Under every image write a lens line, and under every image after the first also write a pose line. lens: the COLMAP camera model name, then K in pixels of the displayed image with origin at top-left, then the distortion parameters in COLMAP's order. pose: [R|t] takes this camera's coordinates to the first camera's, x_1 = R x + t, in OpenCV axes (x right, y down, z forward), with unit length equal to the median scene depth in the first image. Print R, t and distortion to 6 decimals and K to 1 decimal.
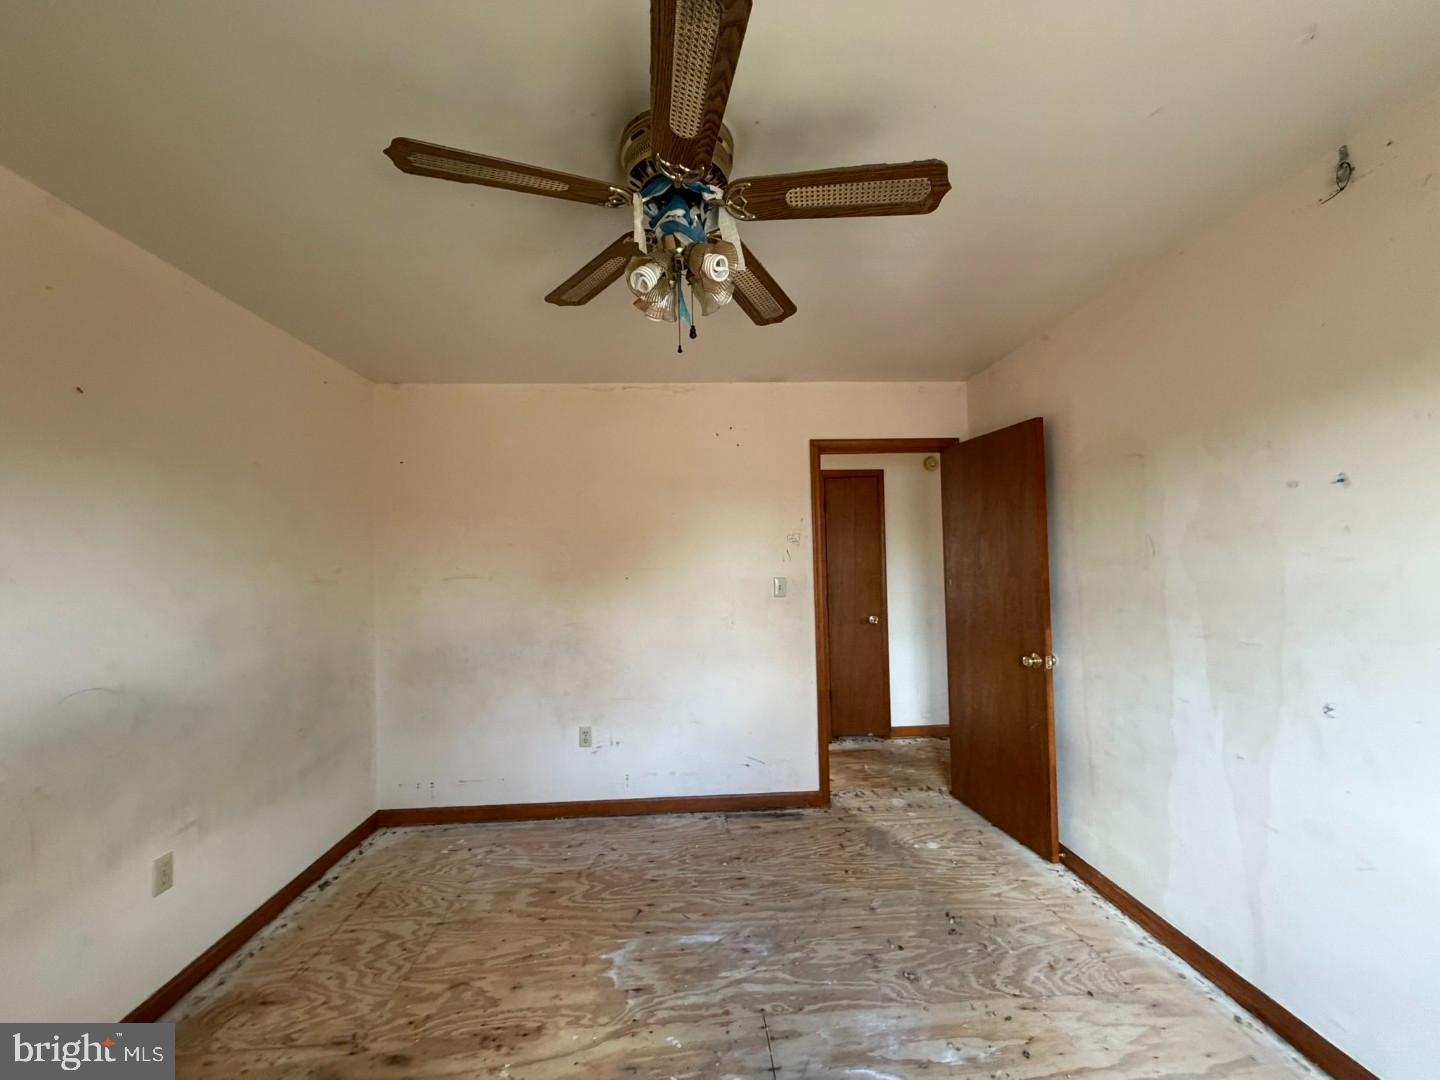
lens RADIAL K [[573.1, 0, 713.9], [0, 573.1, 541.3], [0, 0, 1]] dist [-0.000998, 0.000147]
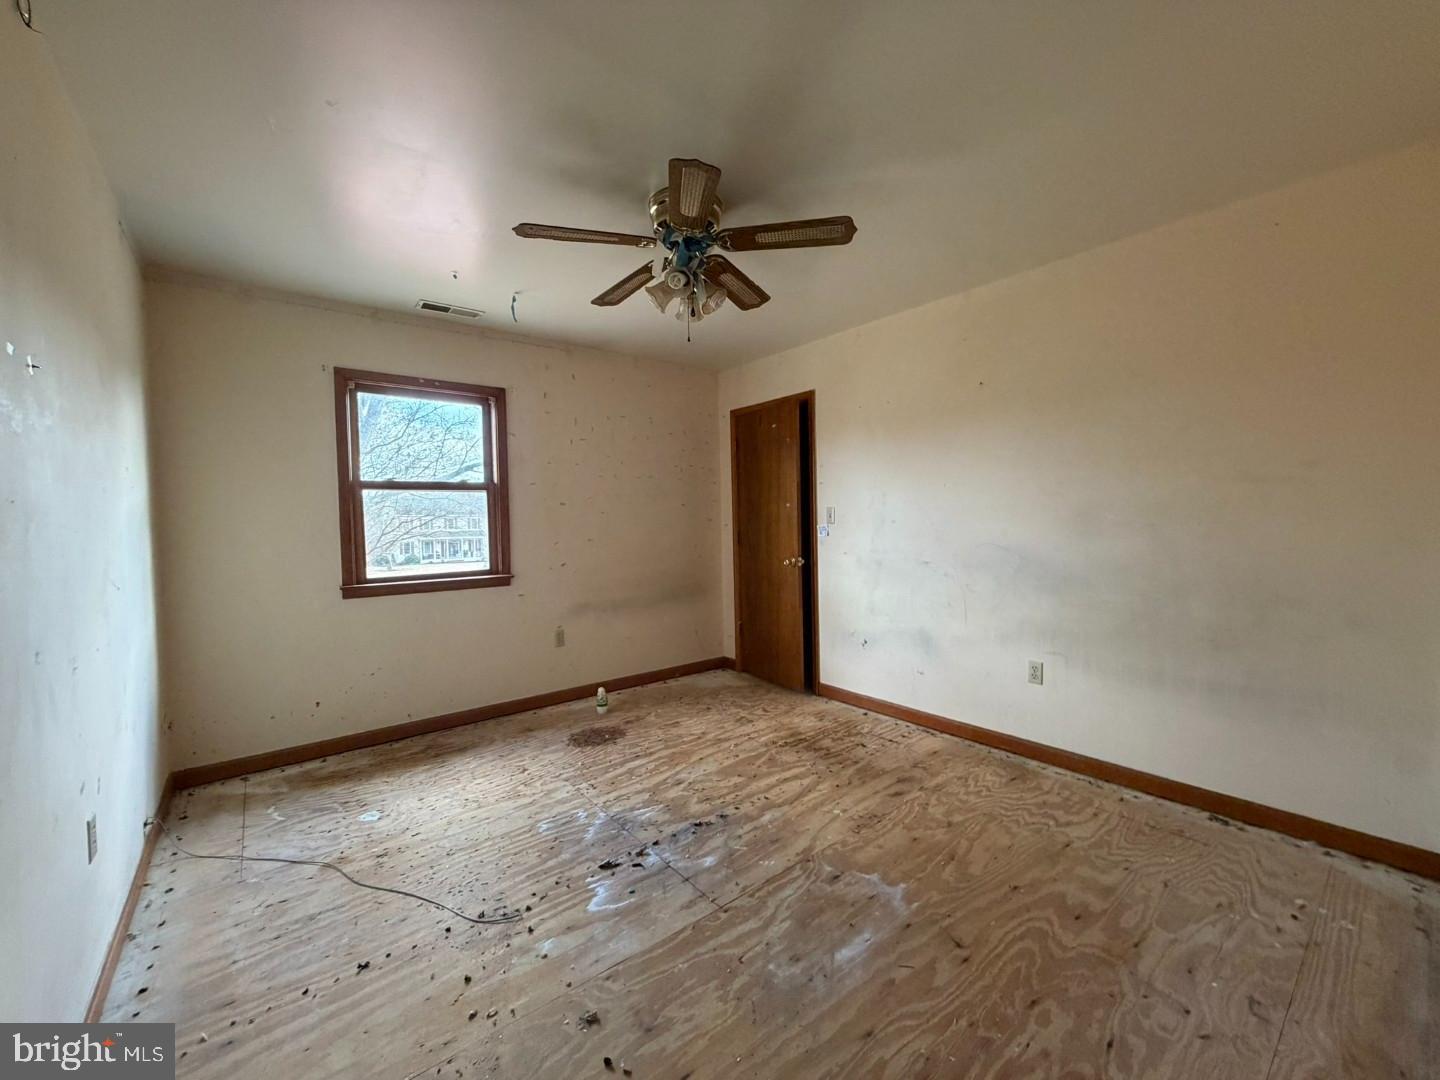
lens RADIAL K [[573.1, 0, 713.9], [0, 573.1, 541.3], [0, 0, 1]] dist [-0.000998, 0.000147]
pose [[-0.816622, 0.058310, -0.574220, 0.611189], [0.054359, 0.998232, 0.024061, 0.137169], [0.574607, -0.011565, -0.818348, 1.731705]]
